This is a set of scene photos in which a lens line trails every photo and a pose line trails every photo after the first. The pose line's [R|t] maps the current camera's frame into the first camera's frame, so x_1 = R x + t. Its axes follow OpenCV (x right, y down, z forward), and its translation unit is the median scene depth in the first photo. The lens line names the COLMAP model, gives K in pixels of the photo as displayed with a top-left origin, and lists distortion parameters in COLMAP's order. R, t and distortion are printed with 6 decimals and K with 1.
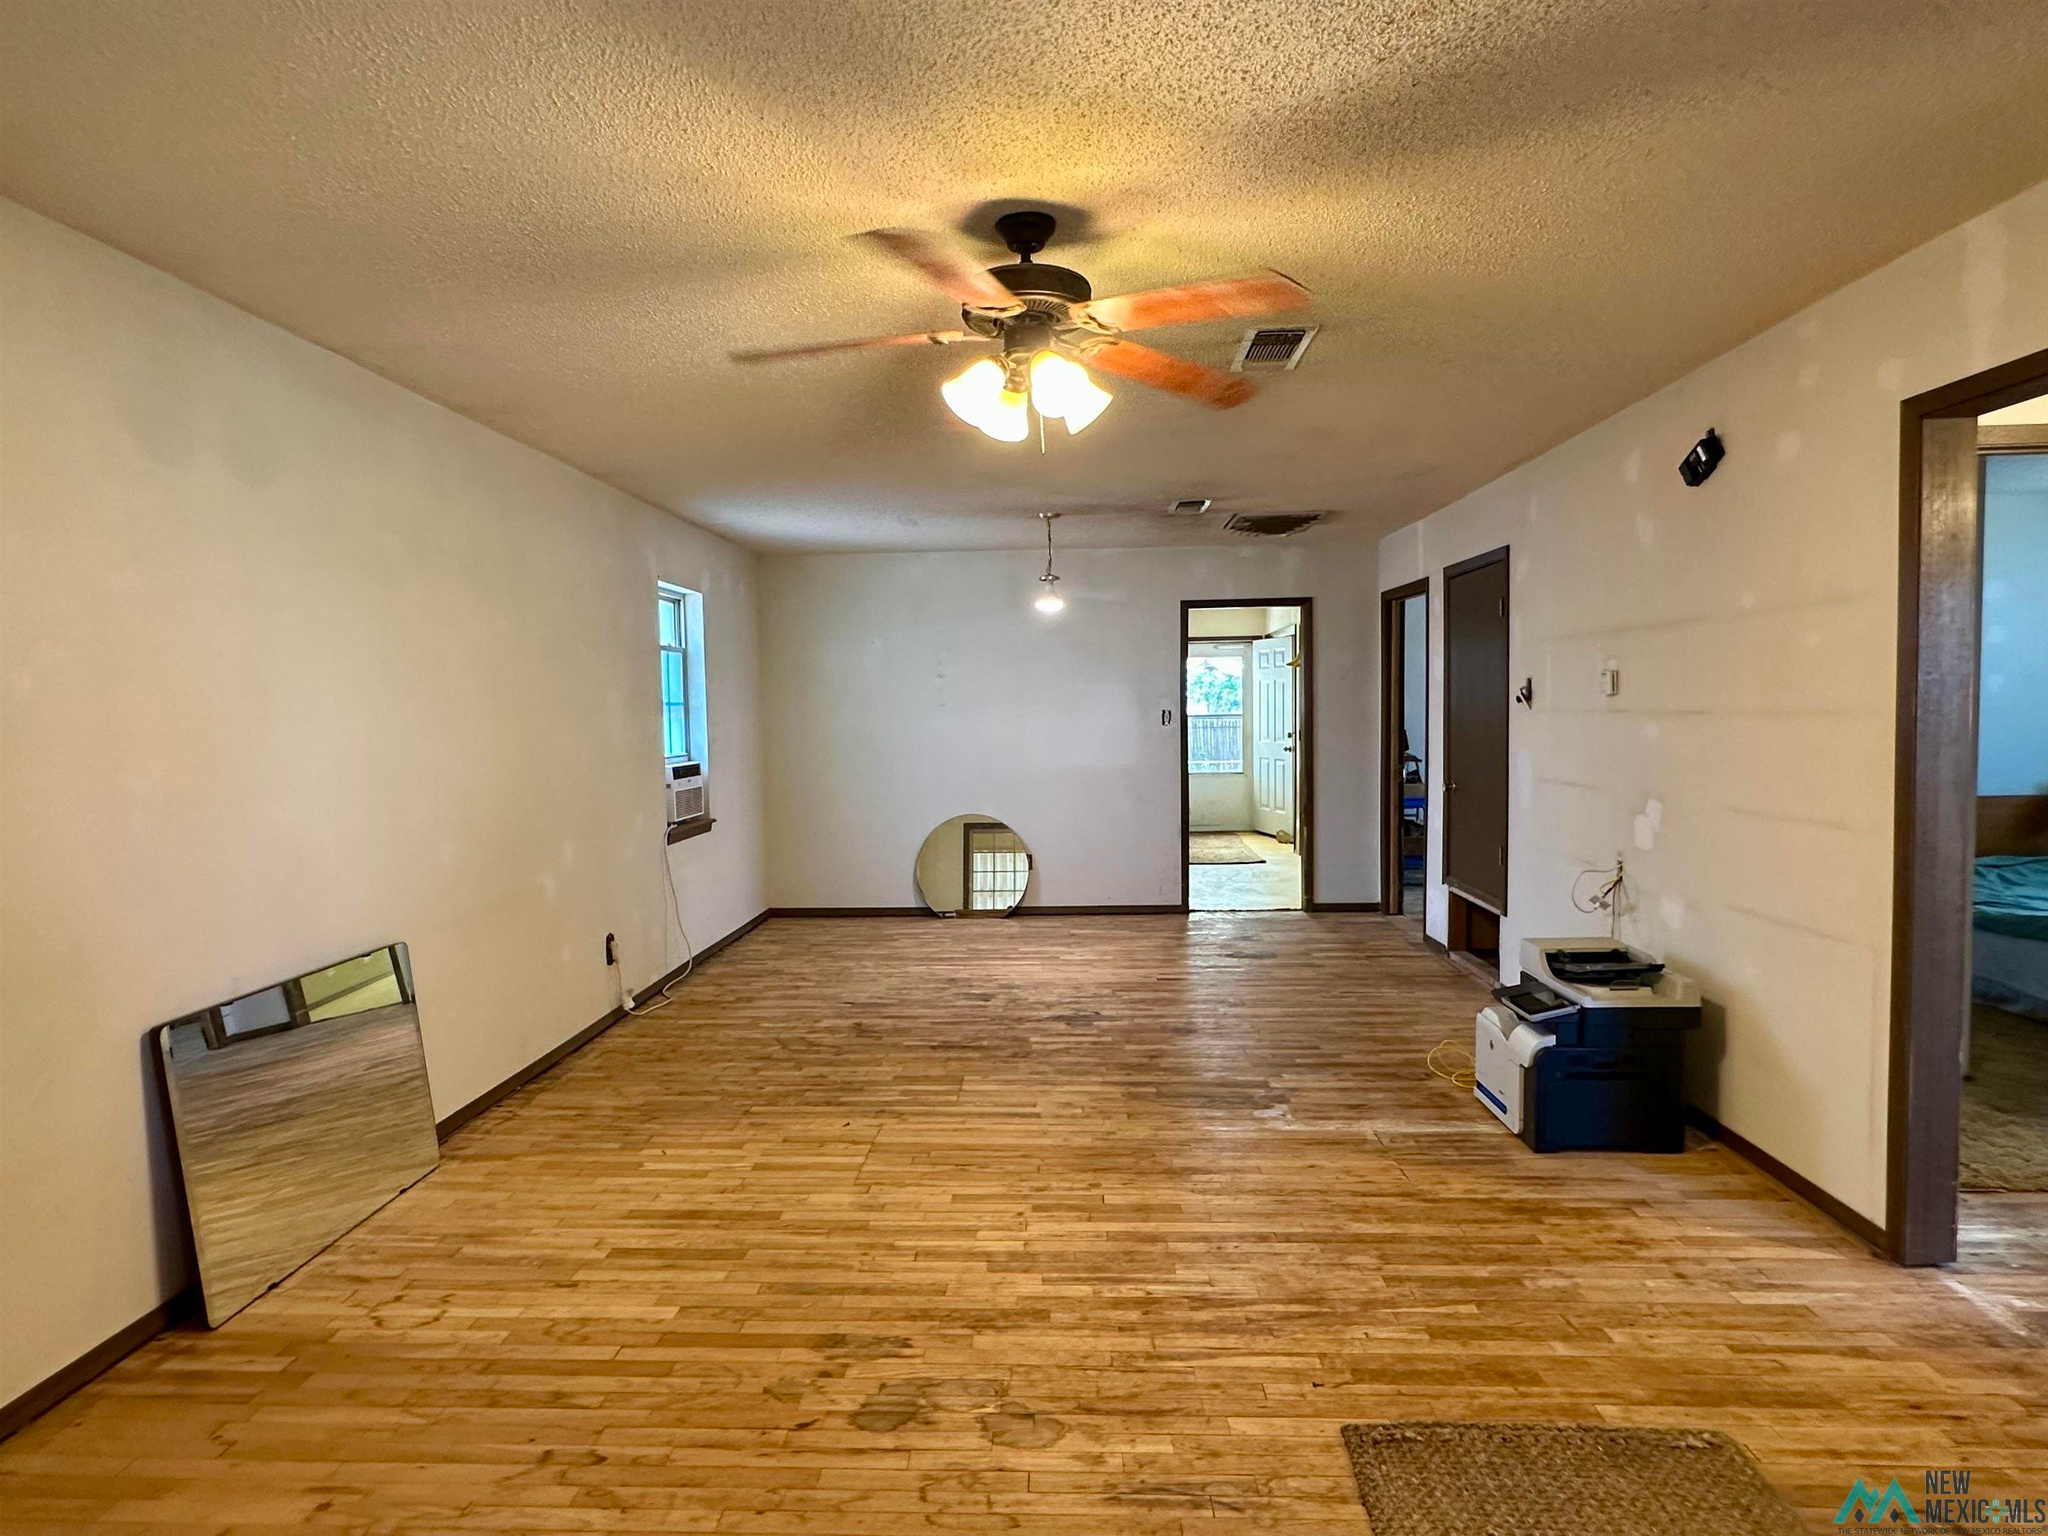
lens RADIAL K [[1137.7, 0, 1019.7], [0, 1137.7, 764.1], [0, 0, 1]] dist [-0.000425, -0.001568]
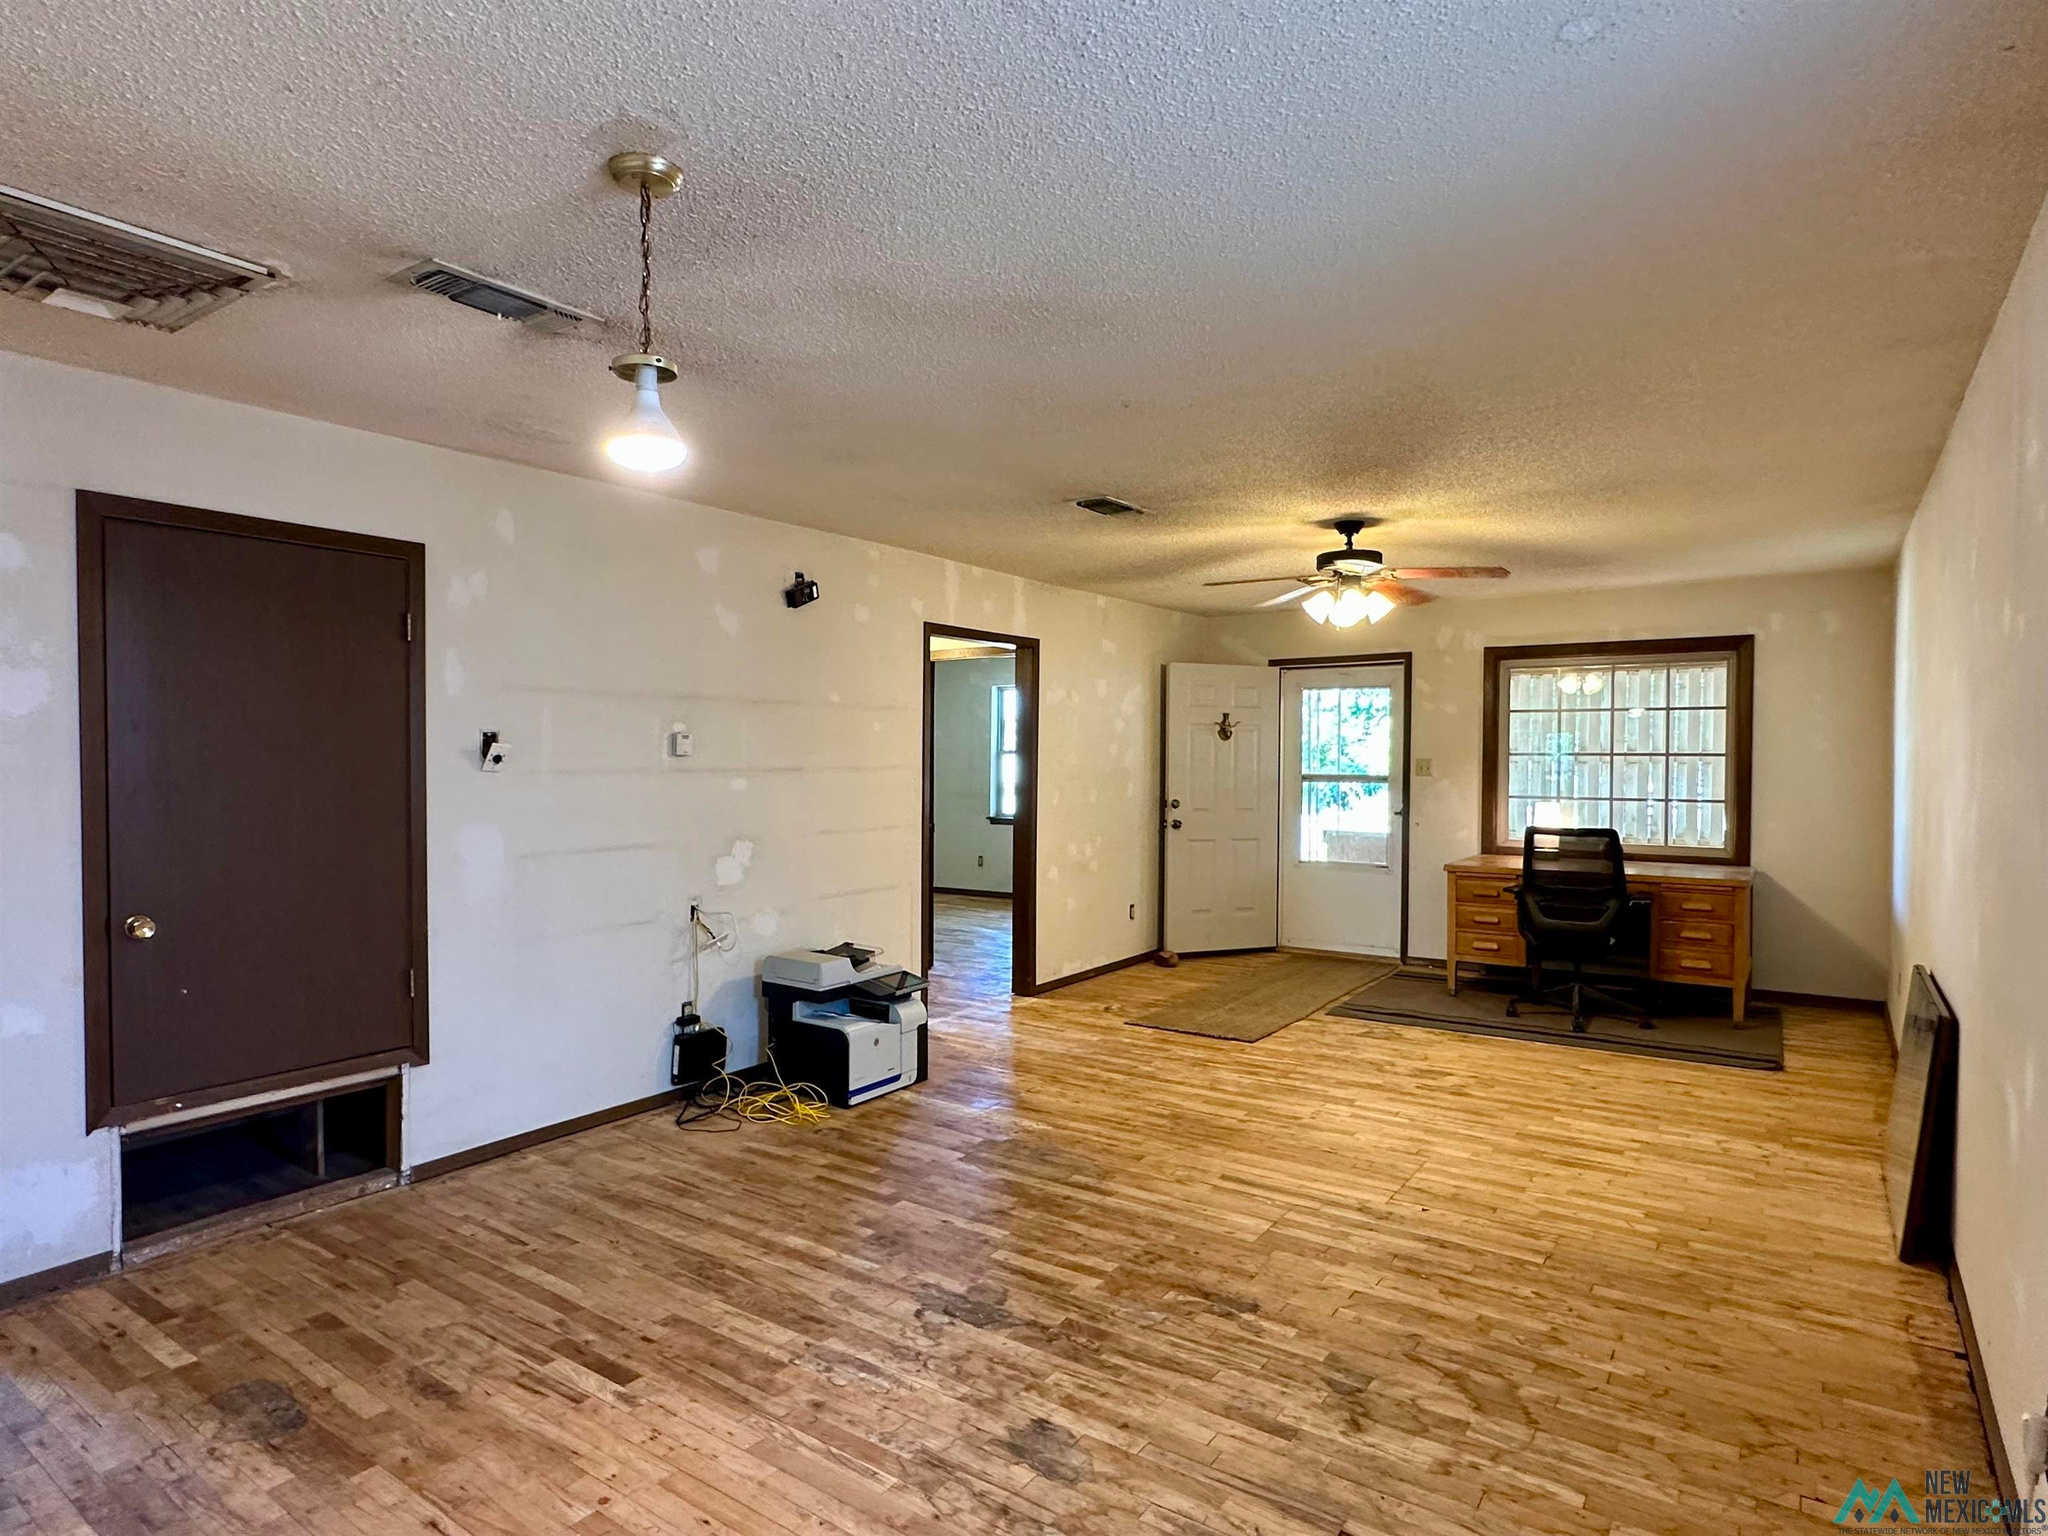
lens RADIAL K [[1137.7, 0, 1019.4], [0, 1137.7, 775.8], [0, 0, 1]] dist [-0.000425, -0.001568]
pose [[-0.843511, 0.002346, 0.537106, -0.450529], [0.037234, 0.997840, 0.054117, -0.119766], [-0.535819, 0.065647, -0.841777, 2.345326]]
